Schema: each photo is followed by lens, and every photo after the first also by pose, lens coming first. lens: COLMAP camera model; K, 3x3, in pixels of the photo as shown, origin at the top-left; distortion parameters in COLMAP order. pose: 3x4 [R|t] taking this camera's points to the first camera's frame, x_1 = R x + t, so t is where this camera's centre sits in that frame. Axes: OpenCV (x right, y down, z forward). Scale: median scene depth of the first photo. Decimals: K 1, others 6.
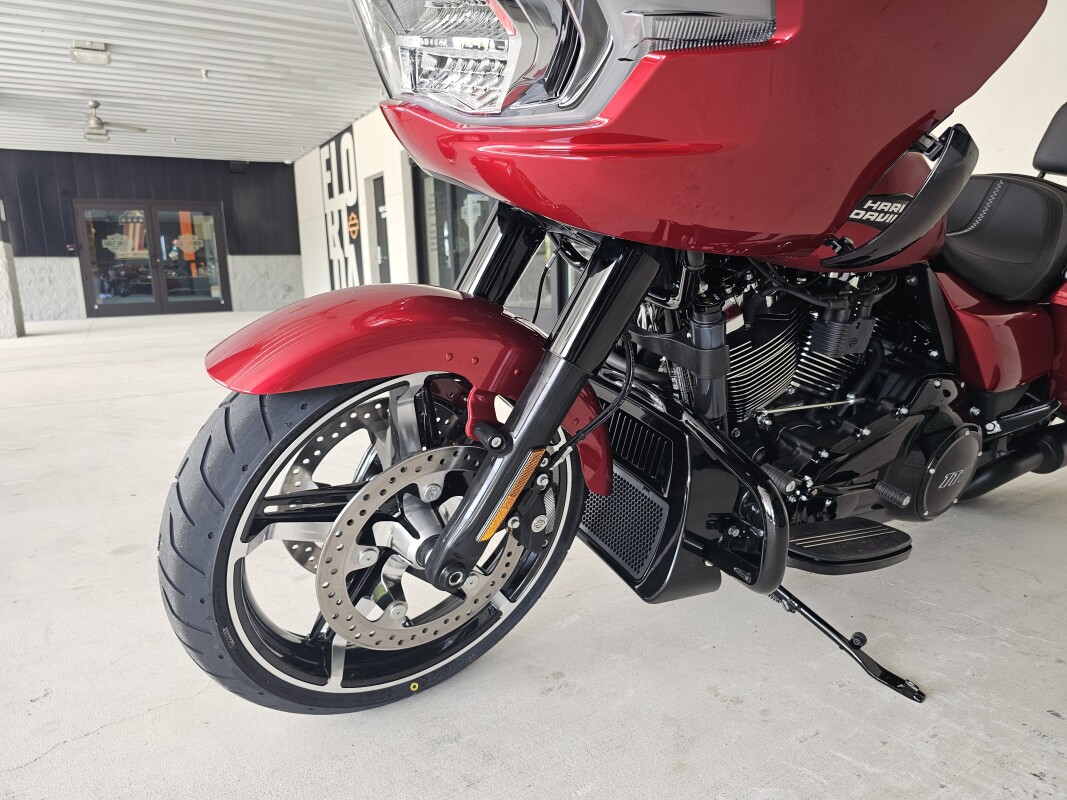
lens RADIAL K [[737.1, 0, 530.0], [0, 737.1, 398.0], [0, 0, 1]] dist [0.042949, -0.047894]
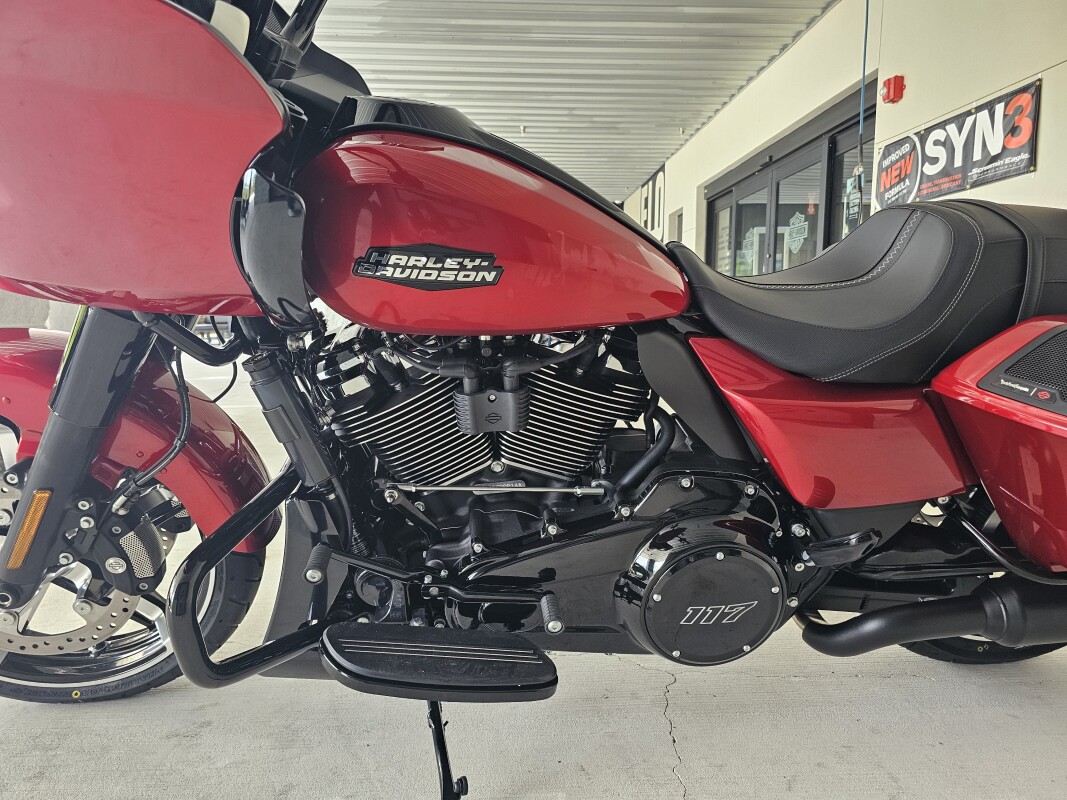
lens RADIAL K [[729.9, 0, 534.6], [0, 729.9, 387.5], [0, 0, 1]] dist [0.042602, -0.038034]
pose [[0.882434, 0.077000, -0.464091, 0.878149], [-0.101876, 0.994382, -0.028726, -0.092800], [0.459272, 0.072629, 0.885322, 0.307506]]
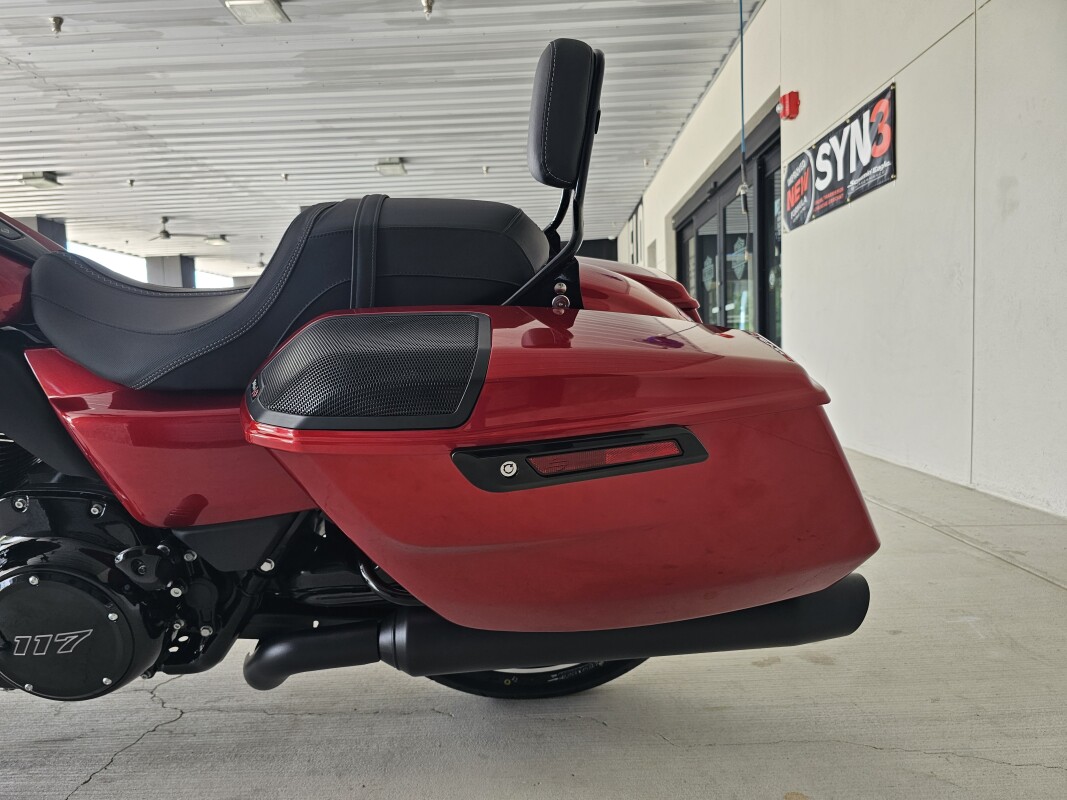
lens RADIAL K [[737.1, 0, 530.0], [0, 737.1, 398.0], [0, 0, 1]] dist [0.042949, -0.047894]
pose [[0.848428, 0.027208, -0.528611, 1.554114], [-0.073185, 0.995116, -0.066244, -0.126973], [0.524227, 0.094890, 0.846275, 0.749074]]
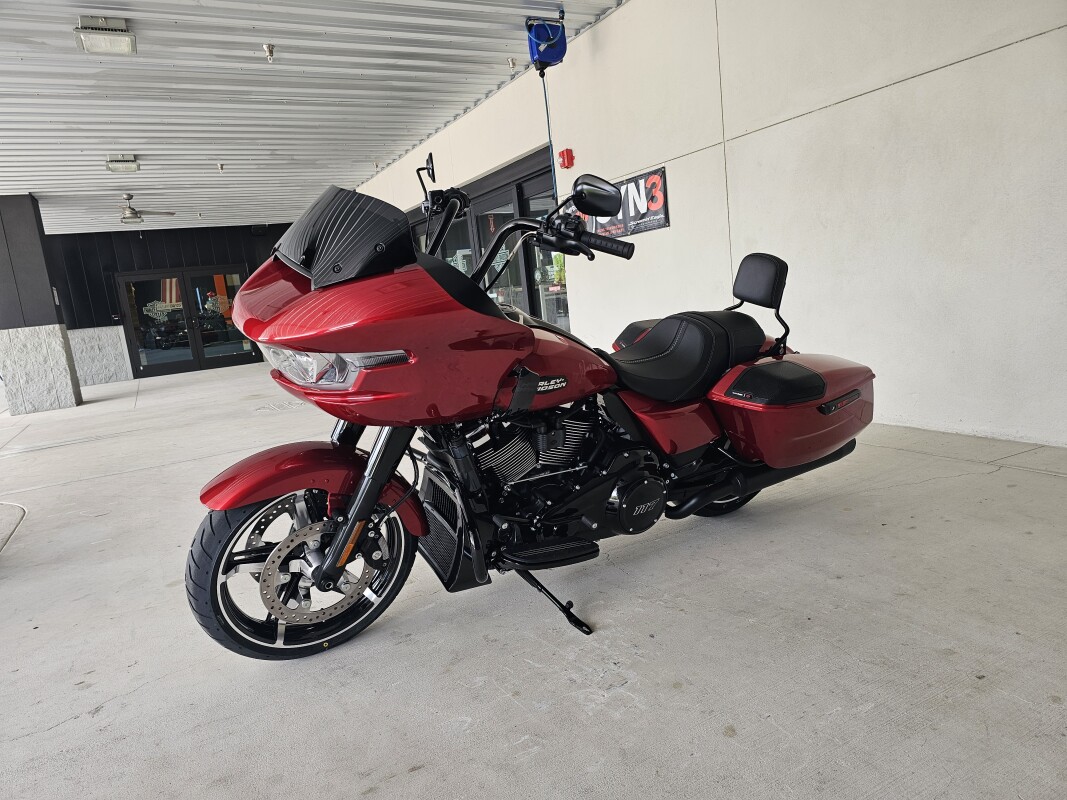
lens RADIAL K [[734.9, 0, 533.5], [0, 734.9, 400.0], [0, 0, 1]] dist [0.066477, -0.074743]
pose [[0.996129, -0.074876, -0.046050, 0.492394], [0.074298, 0.997136, -0.014135, -0.163351], [0.046977, 0.010659, 0.998839, -0.851779]]
